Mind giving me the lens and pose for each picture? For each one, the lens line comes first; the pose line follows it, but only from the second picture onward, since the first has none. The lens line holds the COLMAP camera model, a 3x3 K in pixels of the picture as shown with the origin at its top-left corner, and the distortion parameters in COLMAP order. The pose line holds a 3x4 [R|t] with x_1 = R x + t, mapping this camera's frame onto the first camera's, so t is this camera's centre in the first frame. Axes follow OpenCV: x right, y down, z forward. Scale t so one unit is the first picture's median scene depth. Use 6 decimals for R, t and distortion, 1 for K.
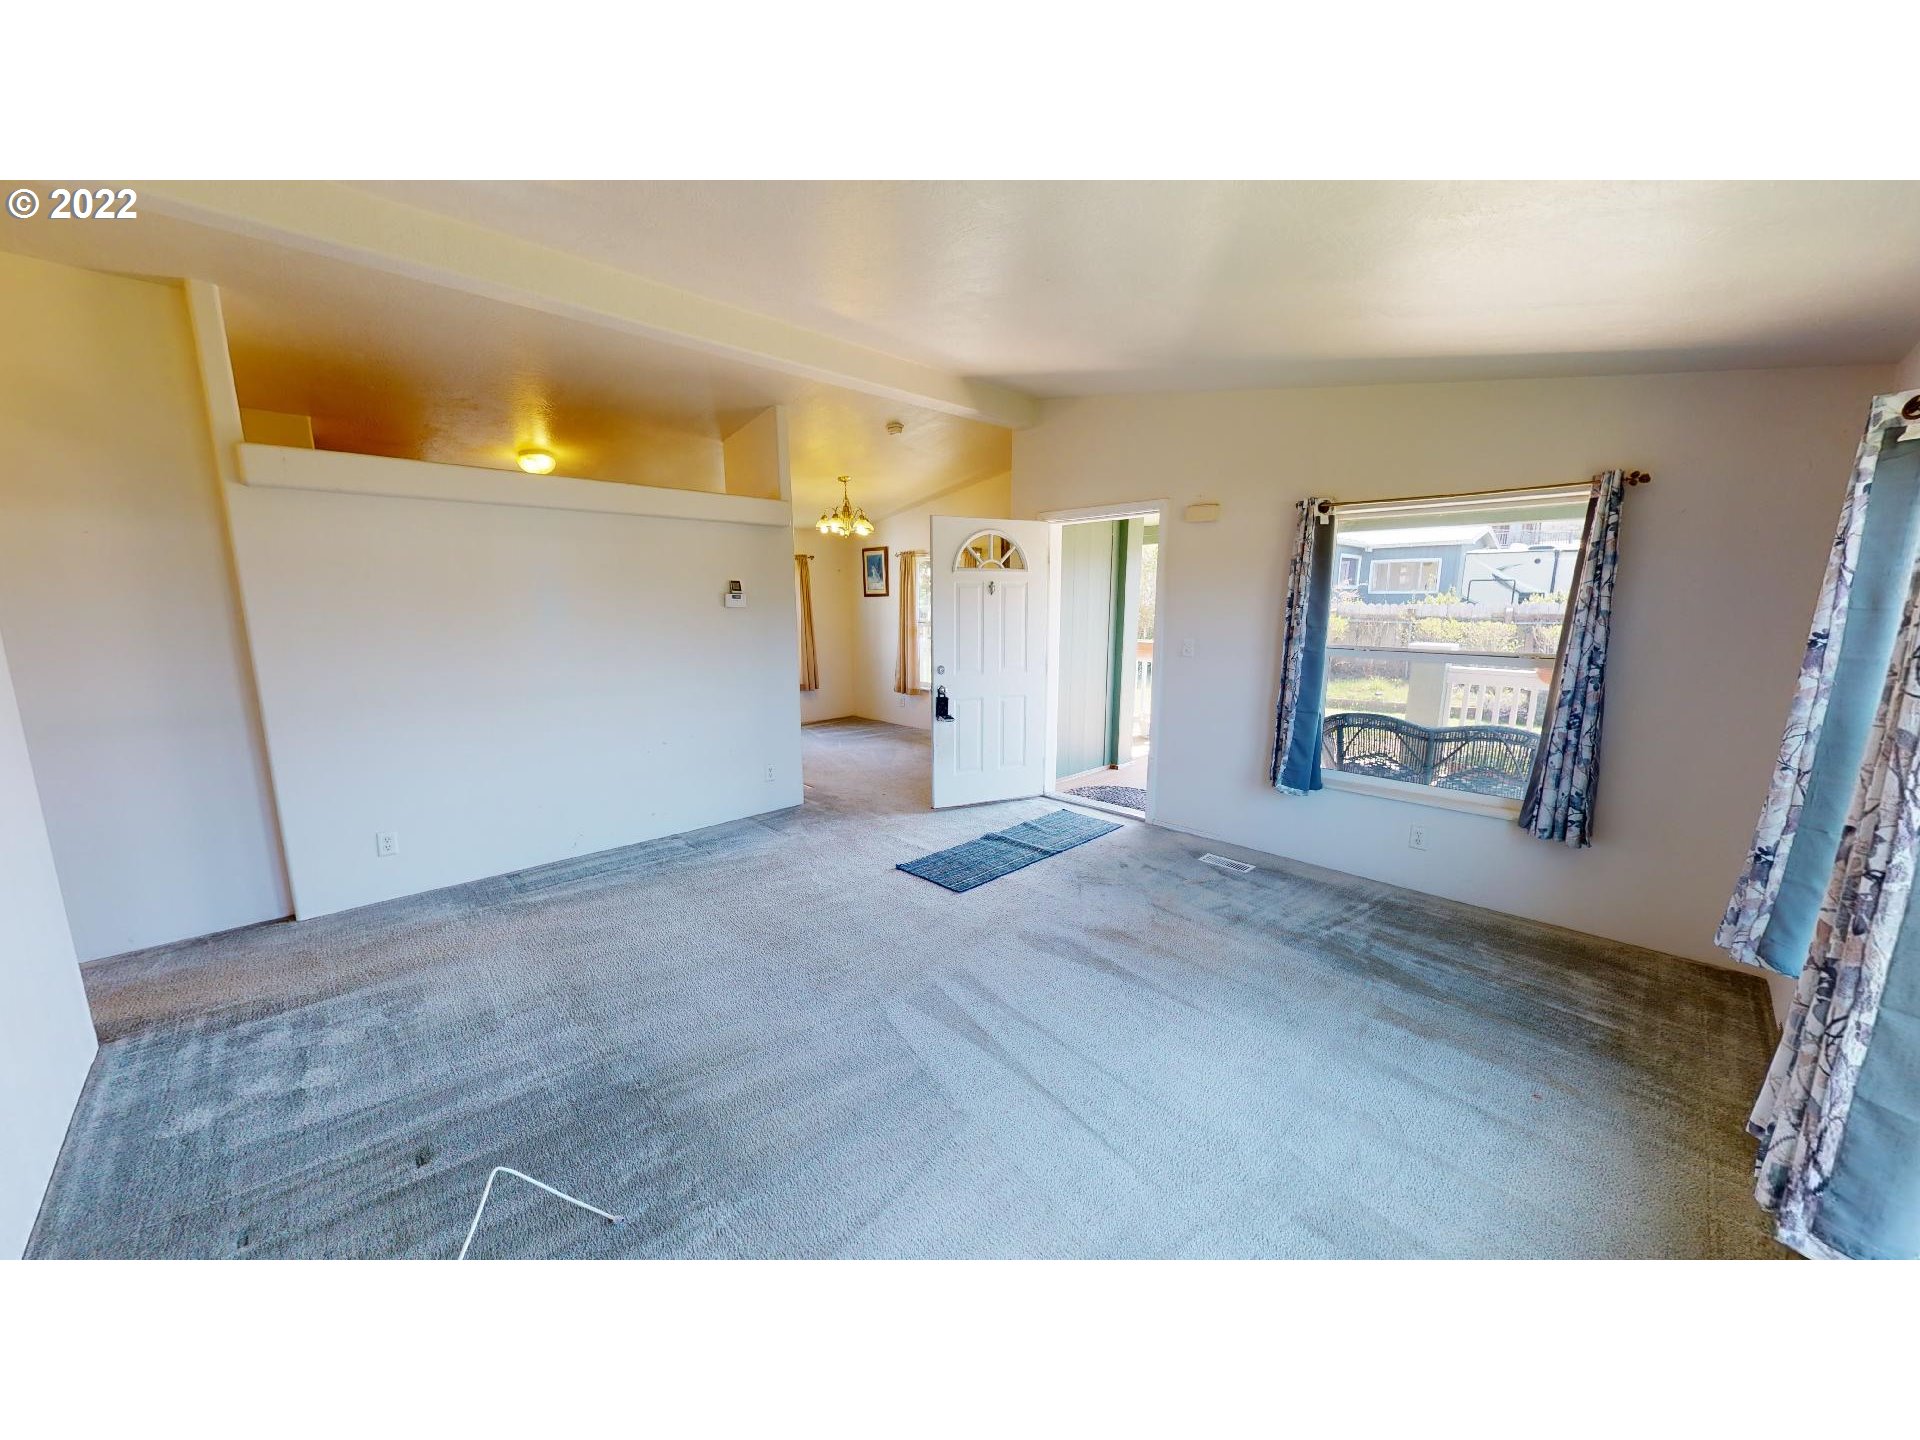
lens RADIAL K [[707.9, 0, 958.6], [0, 707.9, 730.2], [0, 0, 1]] dist [0.000064, -0.000002]
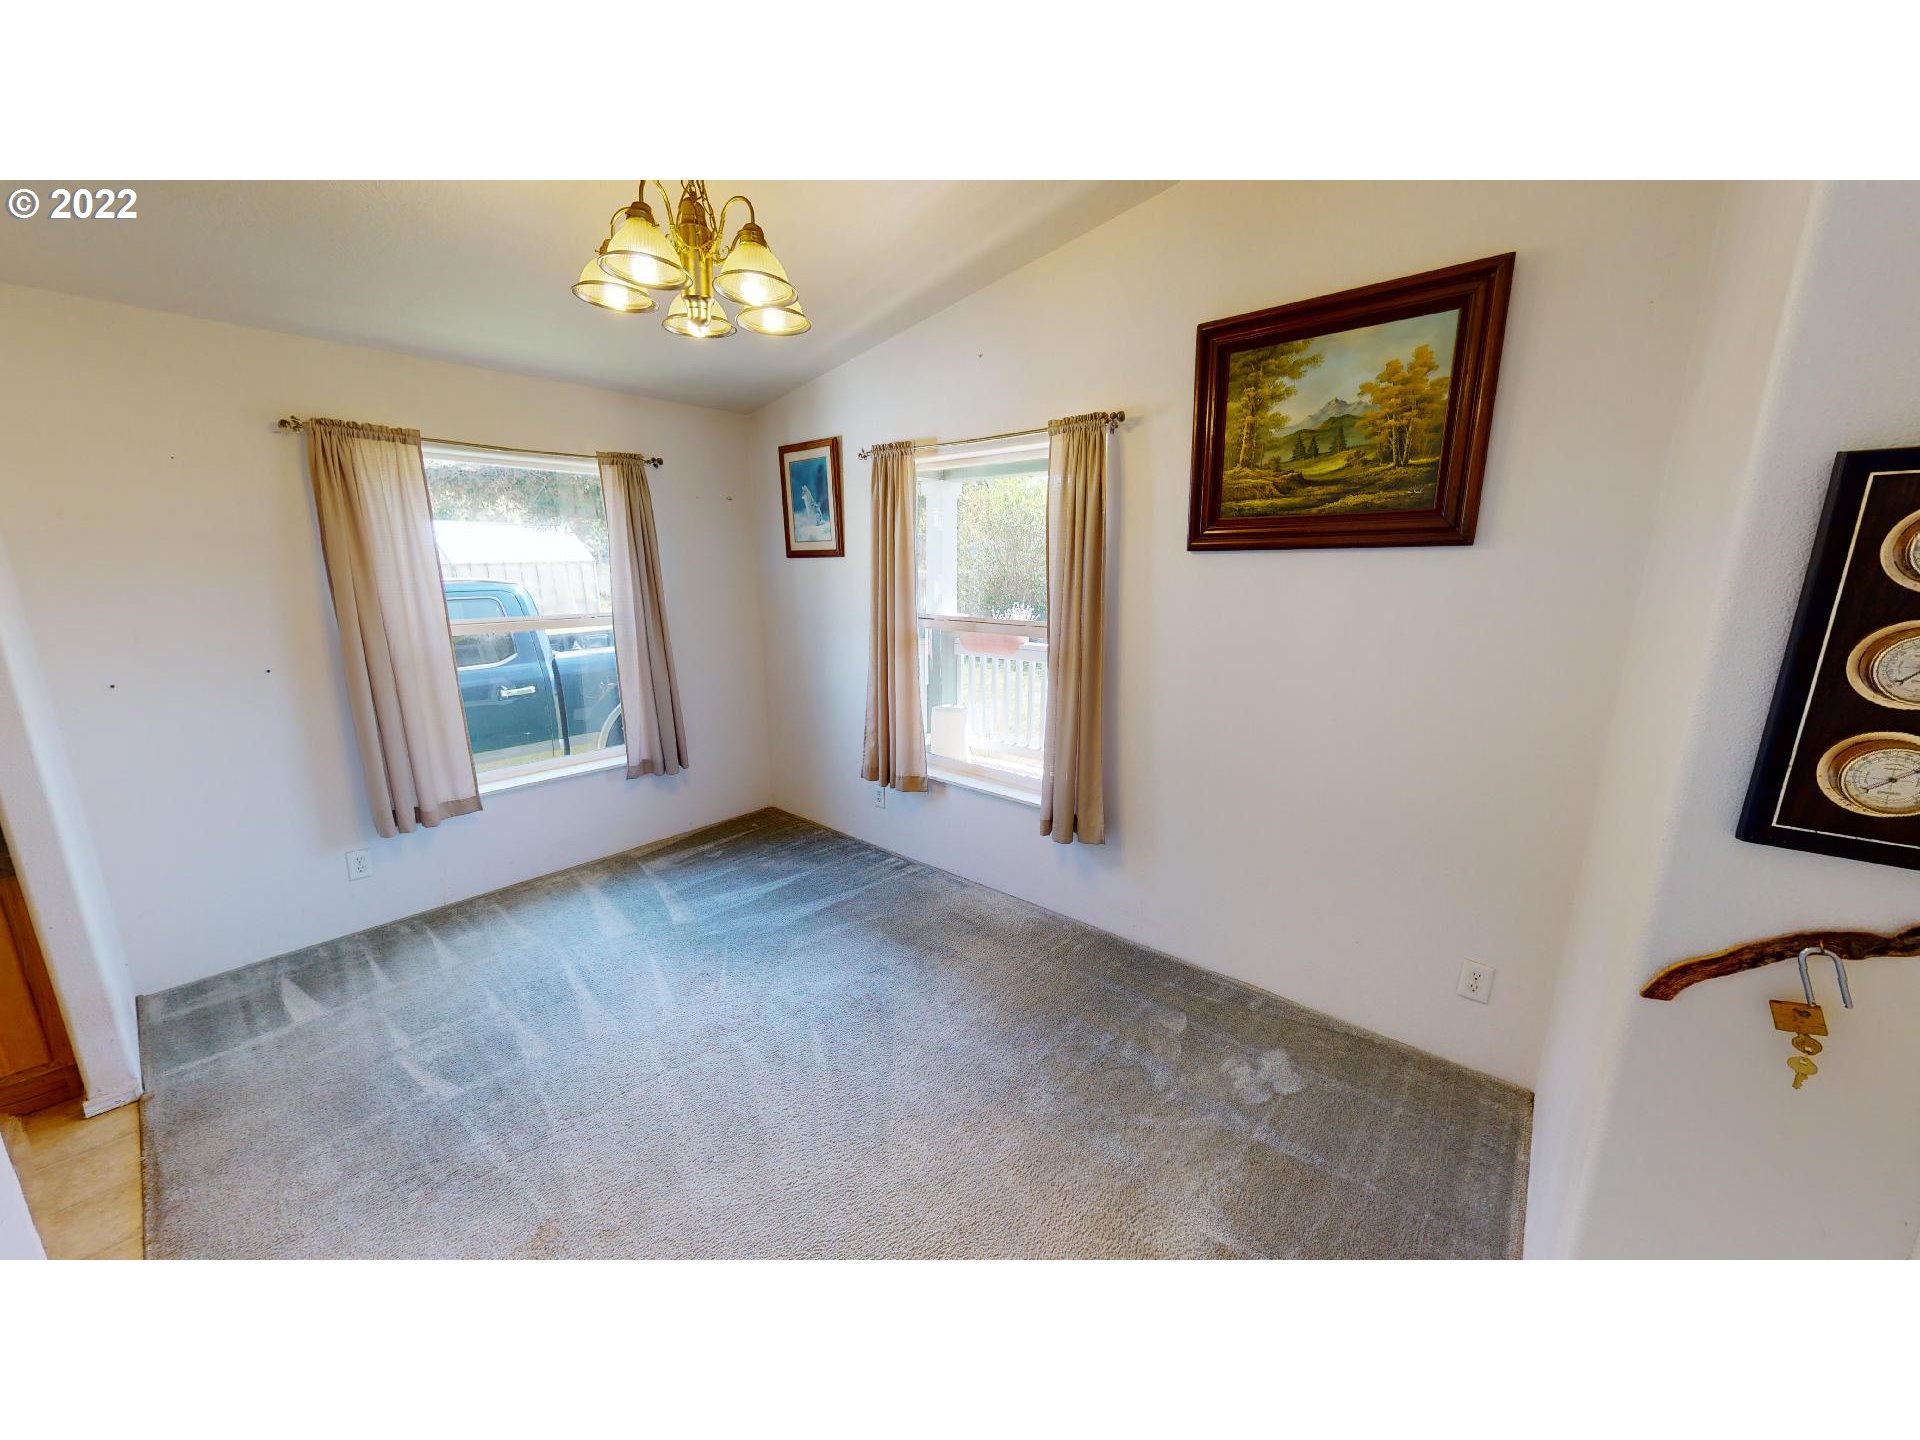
lens RADIAL K [[707.9, 0, 962.1], [0, 707.9, 716.0], [0, 0, 1]] dist [0.000064, -0.000002]
pose [[0.995594, -0.021777, 0.091200, -0.068883], [0.018502, 0.999159, 0.036601, -0.106799], [-0.091920, -0.034752, 0.995160, 0.564748]]
